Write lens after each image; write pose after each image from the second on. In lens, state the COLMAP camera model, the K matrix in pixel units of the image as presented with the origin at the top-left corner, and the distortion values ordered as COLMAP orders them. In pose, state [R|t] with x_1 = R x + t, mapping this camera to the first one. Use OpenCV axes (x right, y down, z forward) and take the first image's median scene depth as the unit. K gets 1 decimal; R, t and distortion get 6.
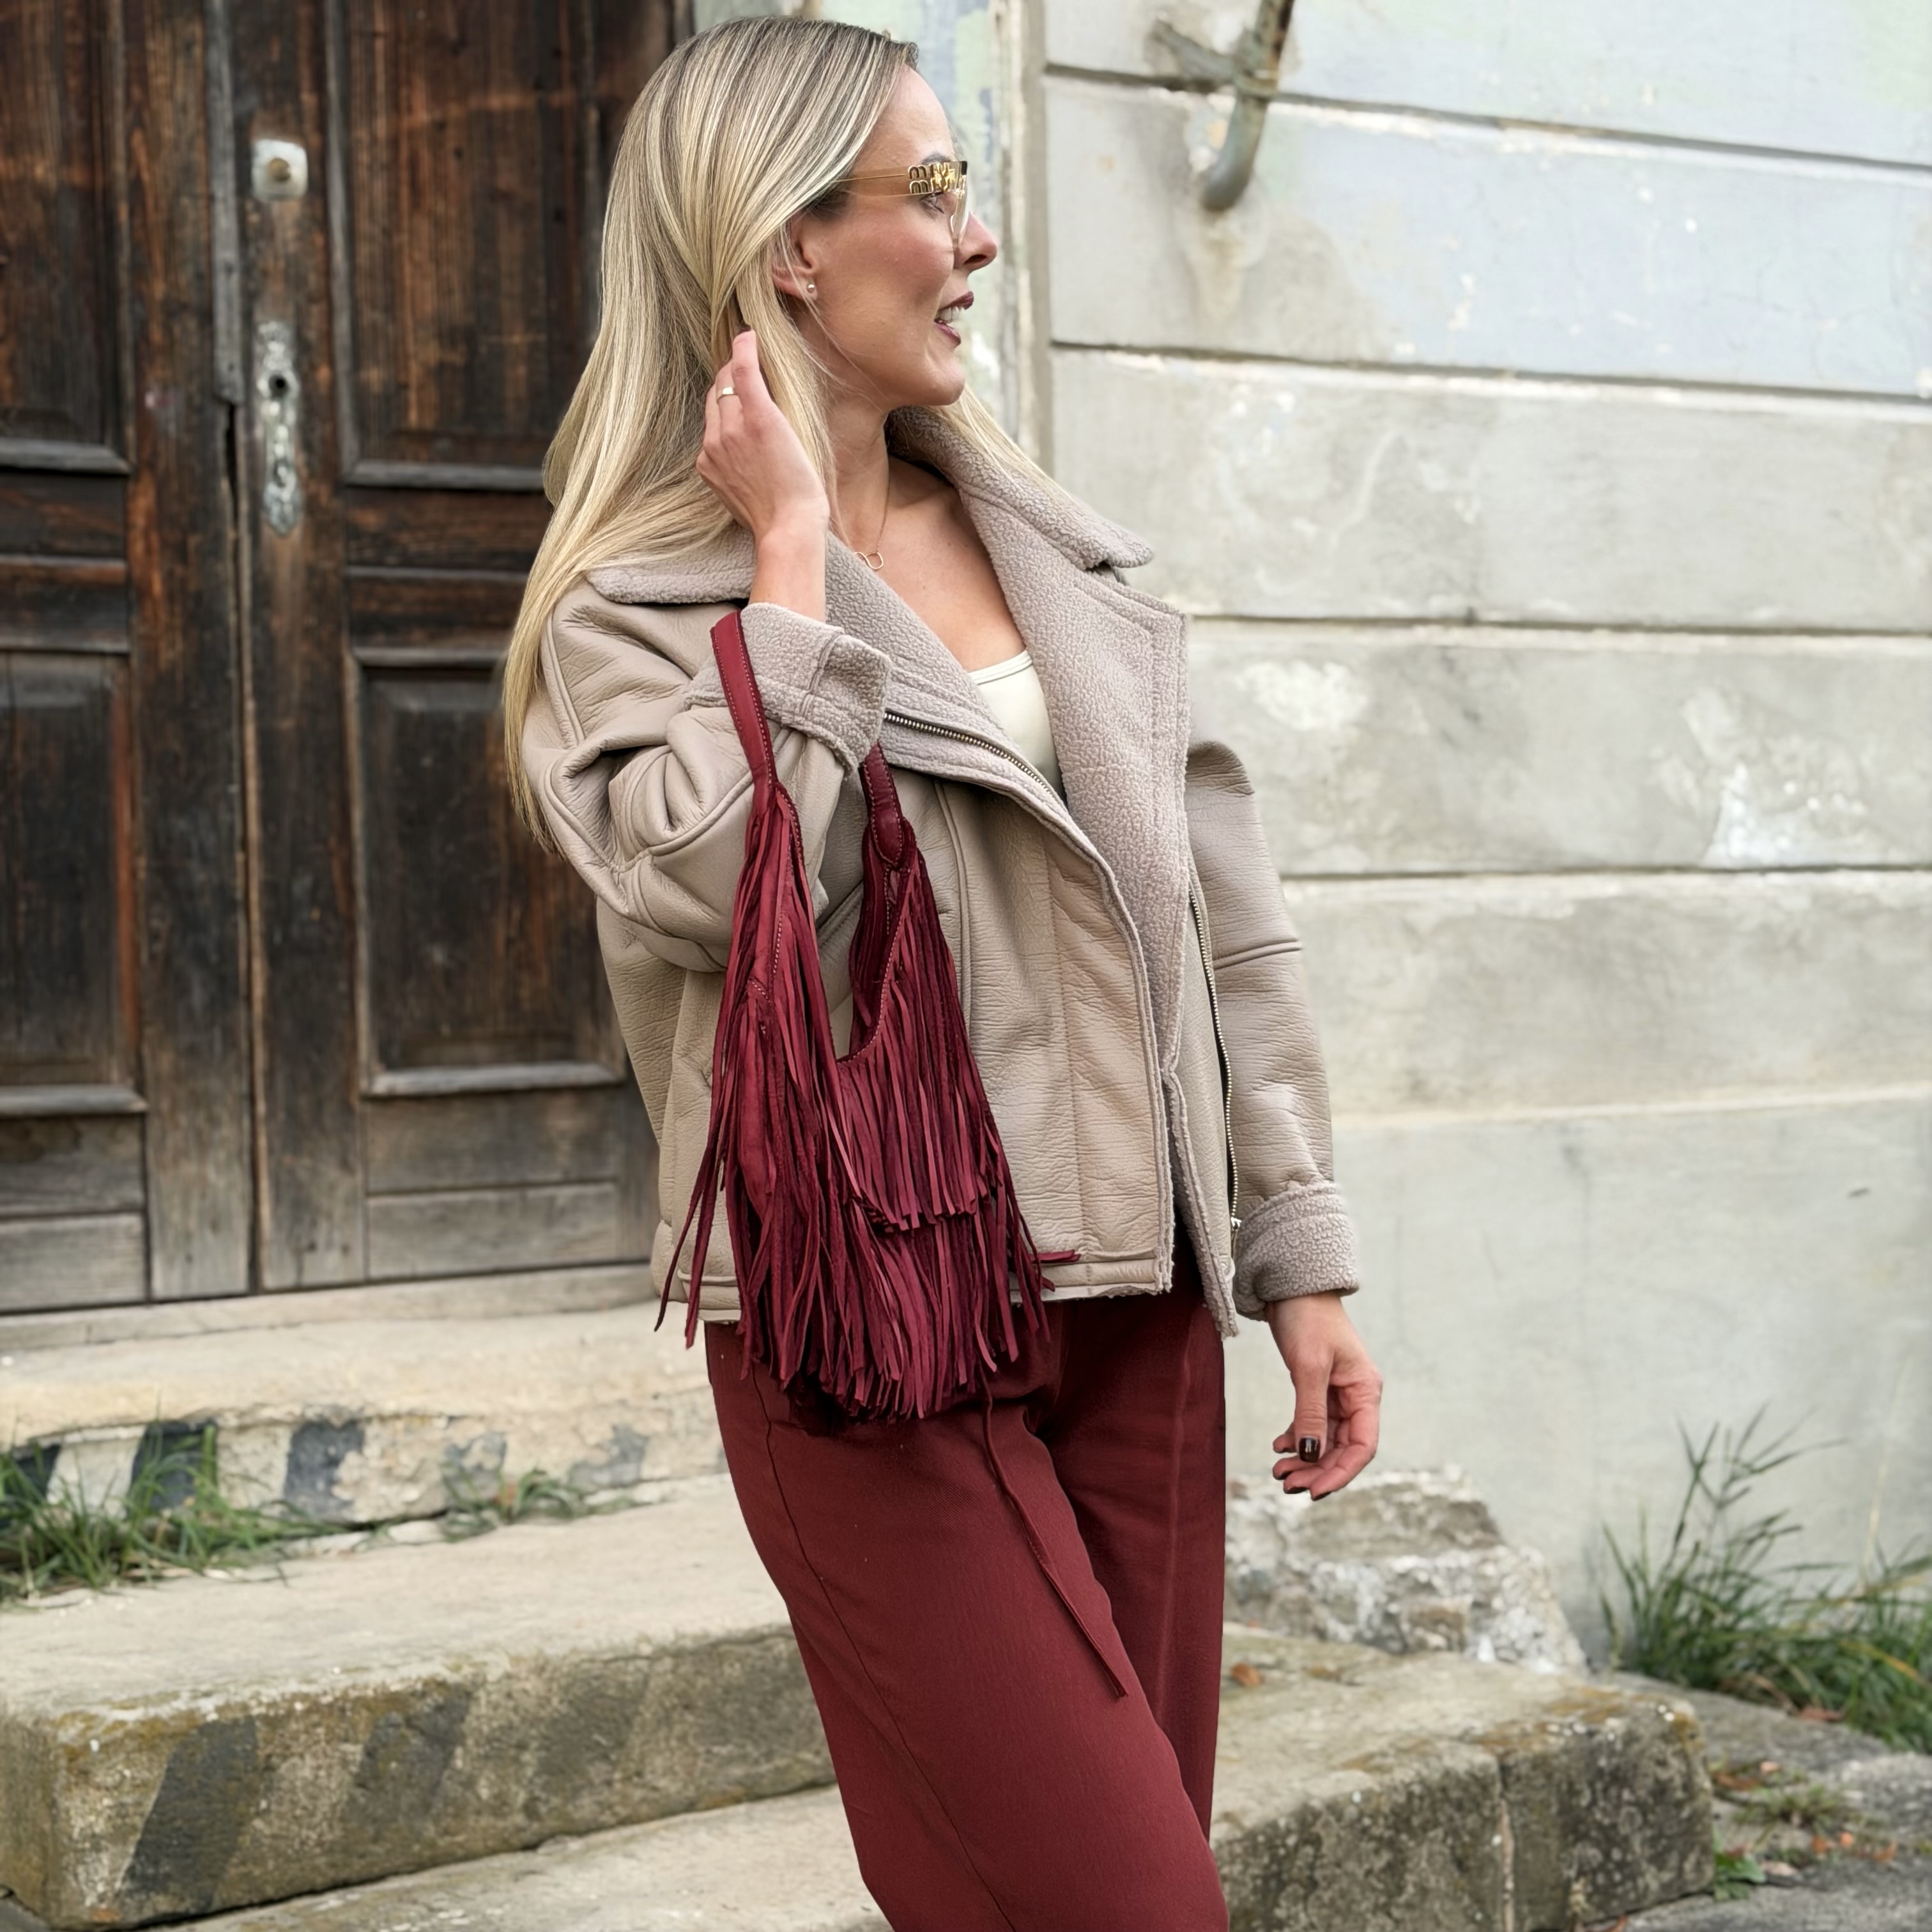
lens RADIAL K [[3772.3, 0, 960.5], [0, 3772.3, 984.6], [0, 0, 1]] dist [0.177785, -0.153405]
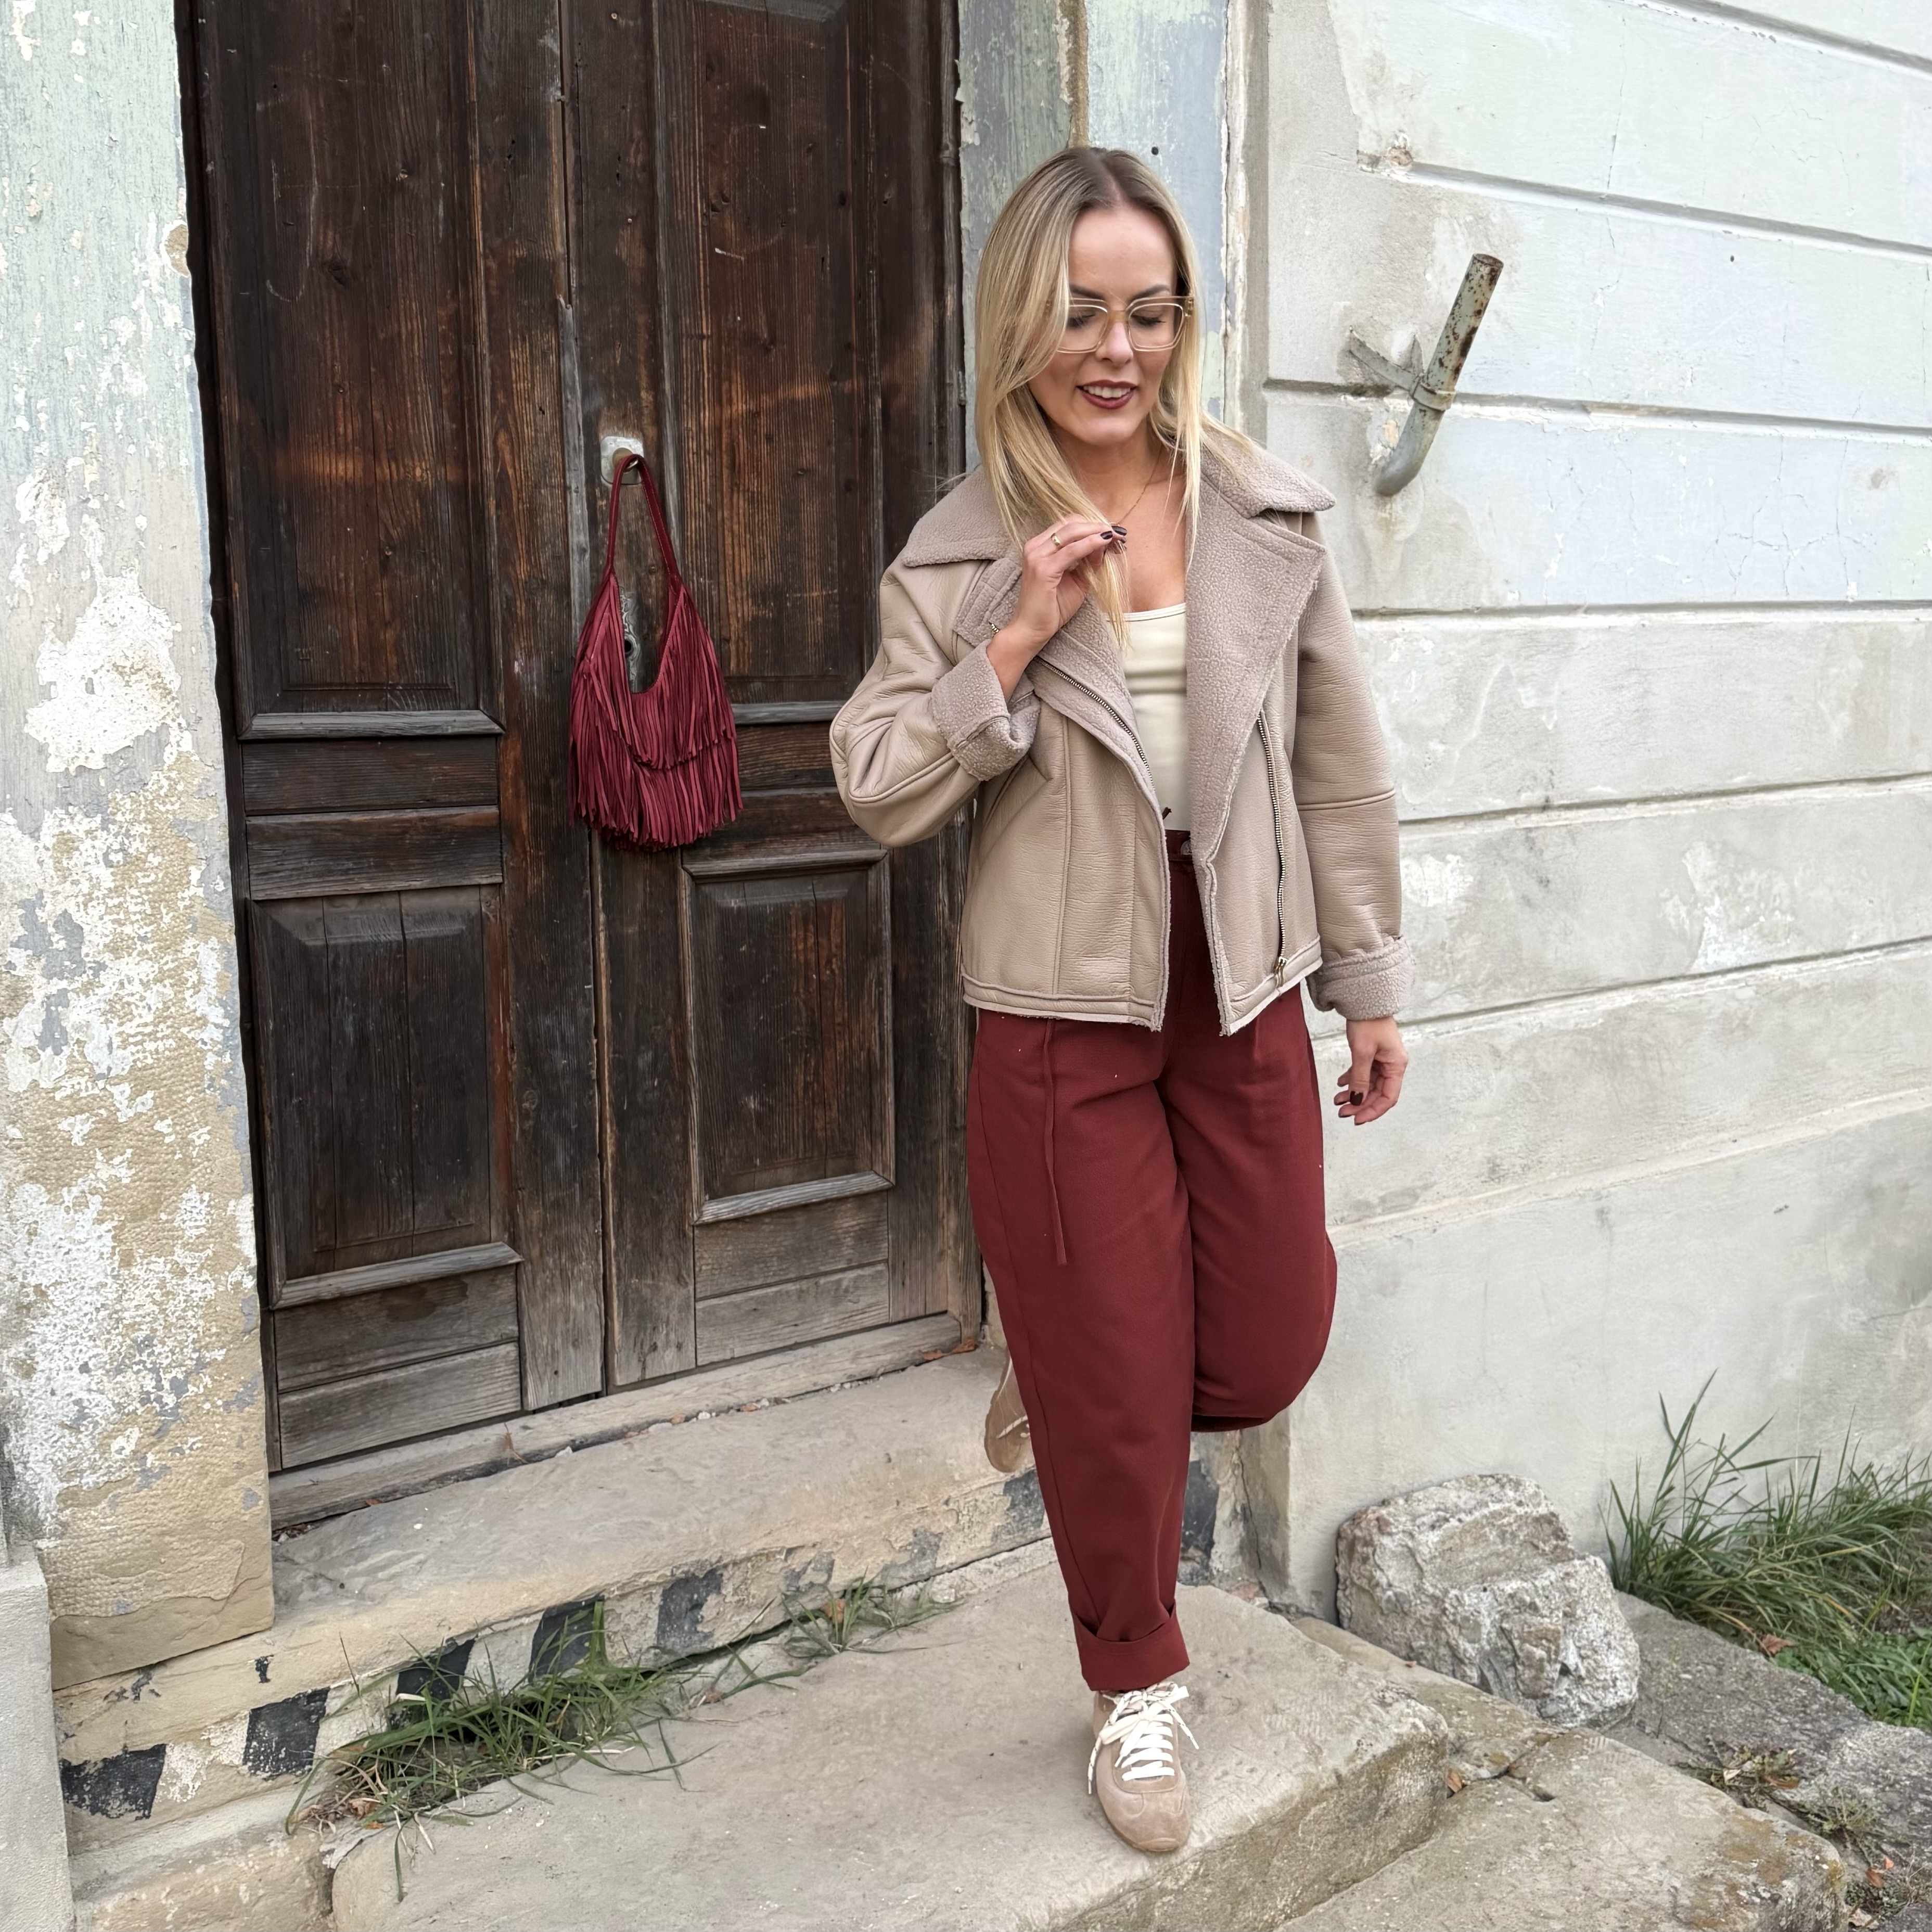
lens RADIAL K [[2132.3, 0, 1048.4], [0, 2132.3, 942.5], [0, 0, 1]] dist [0.207400, -0.489391]
pose [[0.995709, 0.007750, 0.092216, -0.110055], [-0.021099, 0.989255, 0.144673, -0.168016], [-0.090104, -0.145998, 0.985173, 0.319810]]
